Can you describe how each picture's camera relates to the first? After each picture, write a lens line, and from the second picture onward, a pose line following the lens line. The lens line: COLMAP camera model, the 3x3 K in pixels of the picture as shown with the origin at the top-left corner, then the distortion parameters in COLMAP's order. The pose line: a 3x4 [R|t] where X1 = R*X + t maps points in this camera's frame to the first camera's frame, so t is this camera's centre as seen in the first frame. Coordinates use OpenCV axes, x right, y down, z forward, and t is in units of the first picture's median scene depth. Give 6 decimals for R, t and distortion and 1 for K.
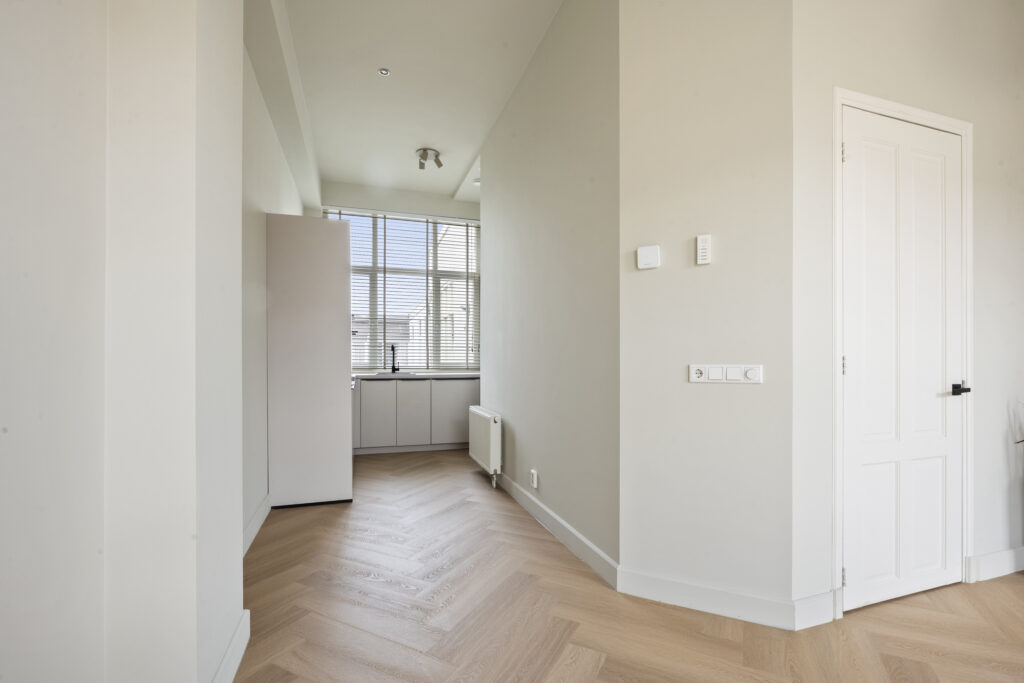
lens RADIAL K [[464.5, 0, 515.5], [0, 464.5, 360.2], [0, 0, 1]] dist [0.001924, 0.000248]
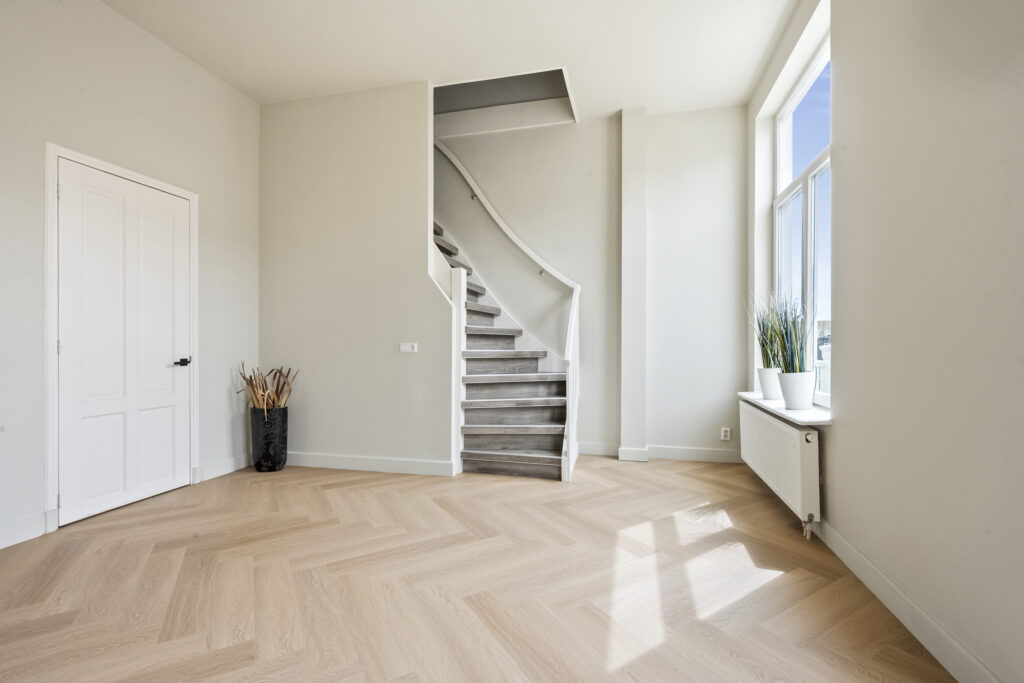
lens RADIAL K [[444.3, 0, 509.9], [0, 444.3, 344.1], [0, 0, 1]] dist [-0.002141, -0.000165]
pose [[0.554710, -0.003352, 0.832037, 0.319118], [0.006772, 0.999977, -0.000487, 0.011039], [-0.832016, 0.005905, 0.554720, -0.746393]]
